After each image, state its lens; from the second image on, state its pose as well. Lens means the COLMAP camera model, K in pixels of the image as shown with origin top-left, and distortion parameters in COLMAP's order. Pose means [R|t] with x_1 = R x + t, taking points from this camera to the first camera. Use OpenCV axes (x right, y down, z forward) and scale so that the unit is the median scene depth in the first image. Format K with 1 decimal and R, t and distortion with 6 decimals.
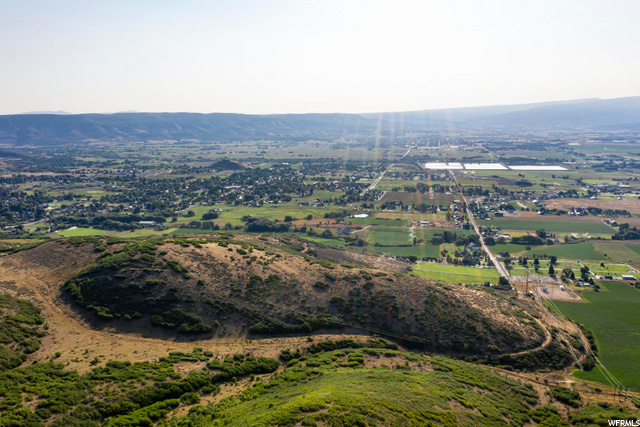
lens RADIAL K [[495.9, 0, 318.0], [0, 495.9, 212.2], [0, 0, 1]] dist [-0.030467, -0.000155]
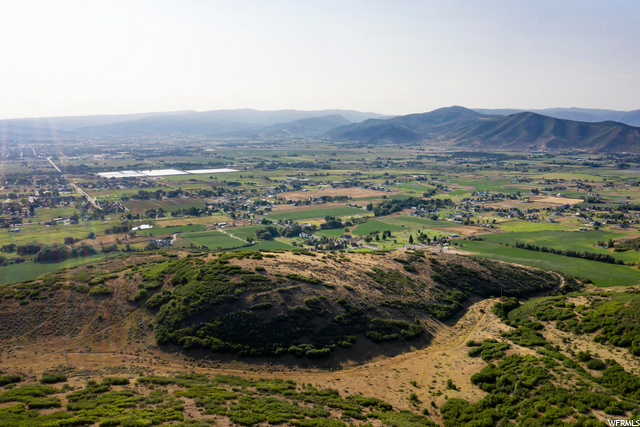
lens RADIAL K [[495.9, 0, 318.0], [0, 495.9, 212.2], [0, 0, 1]] dist [-0.030467, -0.000155]
pose [[0.717124, -0.102598, 0.689352, -0.150927], [0.116631, 0.992823, 0.026434, -0.002761], [-0.687117, 0.061443, 0.723944, 0.074185]]
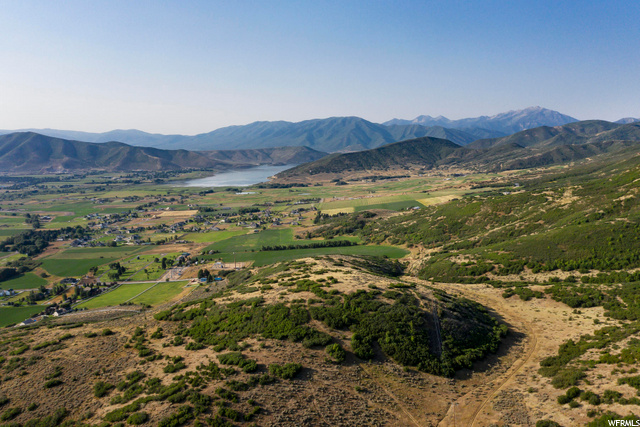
lens RADIAL K [[495.9, 0, 318.0], [0, 495.9, 212.2], [0, 0, 1]] dist [-0.030467, -0.000155]
pose [[-0.179704, -0.110725, 0.977470, -0.193190], [0.185851, 0.971930, 0.144265, -0.025929], [-0.966005, 0.207589, -0.154081, 0.215244]]
